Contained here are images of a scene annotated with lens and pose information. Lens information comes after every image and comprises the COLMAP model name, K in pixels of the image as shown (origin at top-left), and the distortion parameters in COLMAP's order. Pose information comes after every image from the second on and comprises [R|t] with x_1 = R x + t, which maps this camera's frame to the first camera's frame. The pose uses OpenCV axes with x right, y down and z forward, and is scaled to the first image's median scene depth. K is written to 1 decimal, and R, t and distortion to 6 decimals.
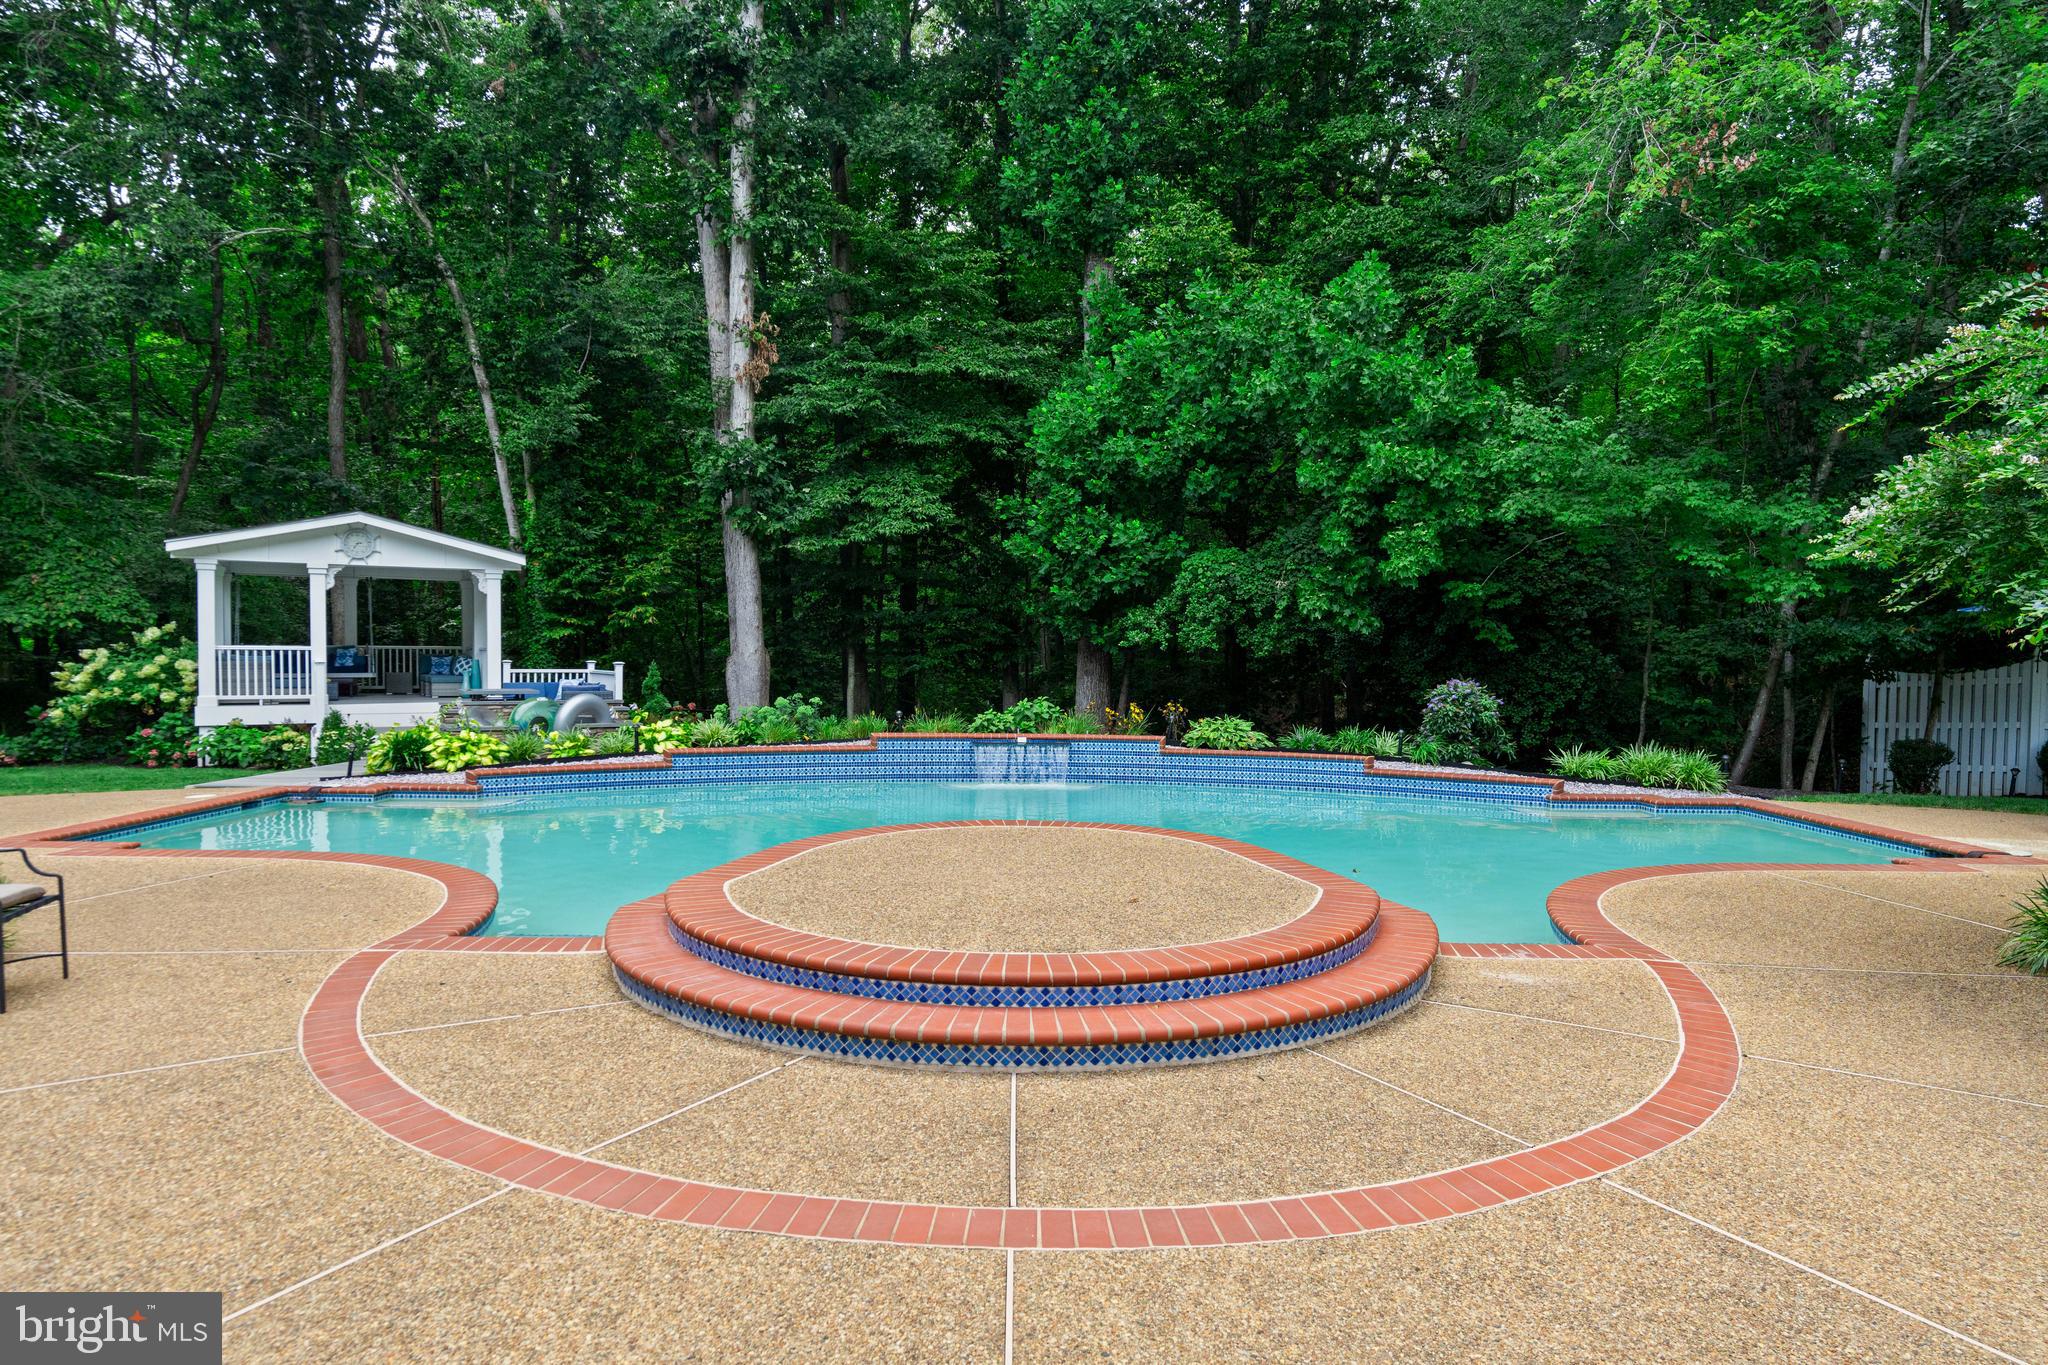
lens RADIAL K [[1193.6, 0, 1029.4], [0, 1193.6, 680.1], [0, 0, 1]] dist [0.004582, 0.001367]
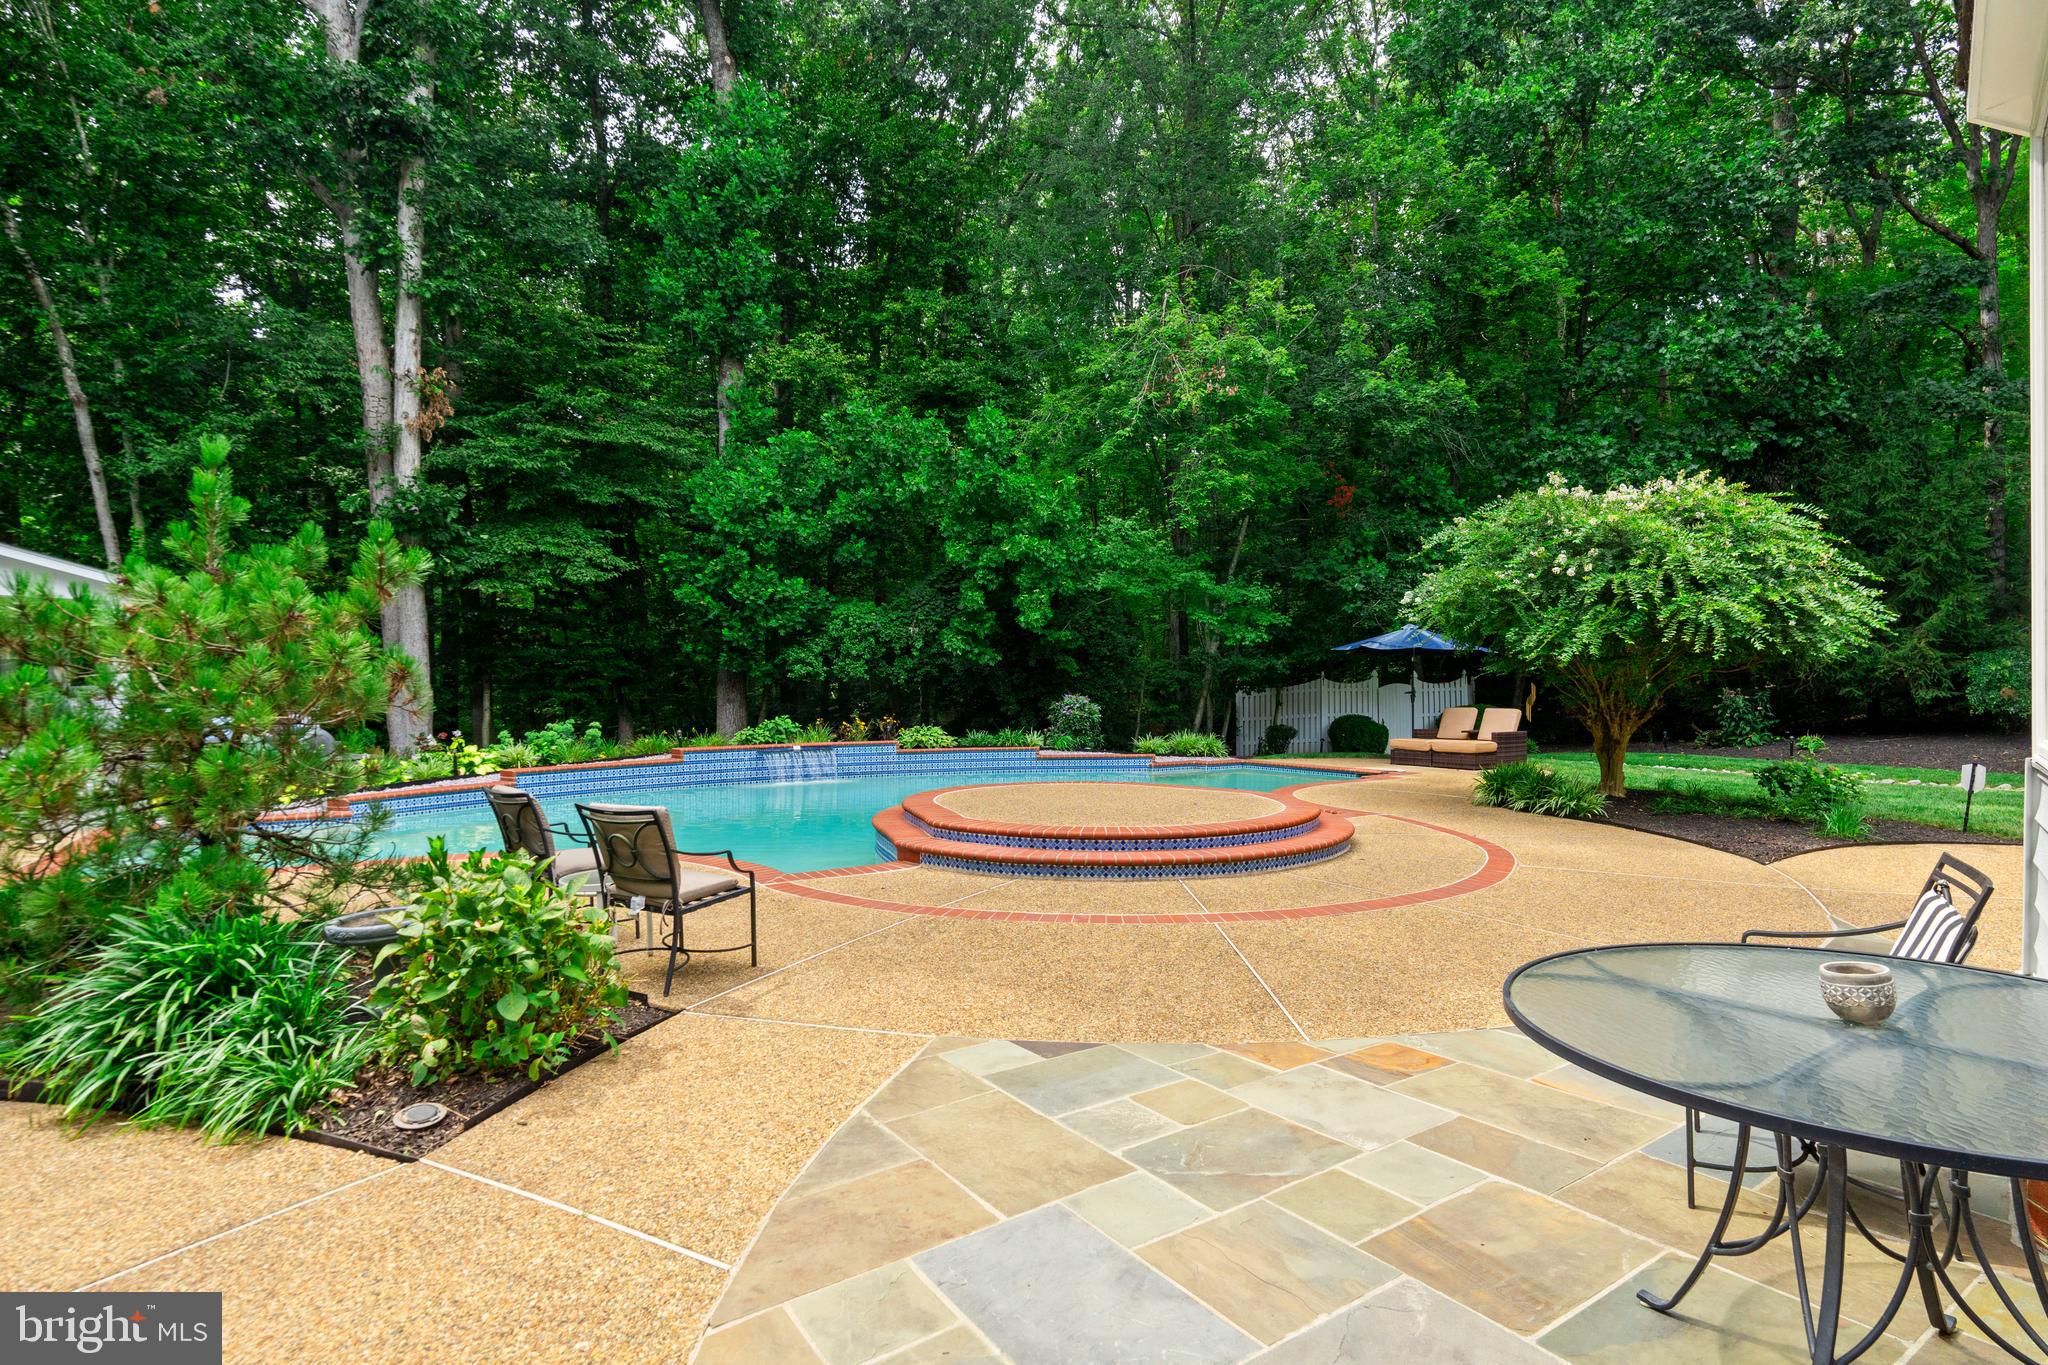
lens RADIAL K [[1056.1, 0, 1012.5], [0, 1056.1, 685.7], [0, 0, 1]] dist [0.001877, 0.001925]
pose [[0.837760, -0.013763, 0.545865, -0.351573], [0.030247, 0.999317, -0.021226, 0.011805], [-0.545200, 0.034293, 0.837604, -0.064556]]
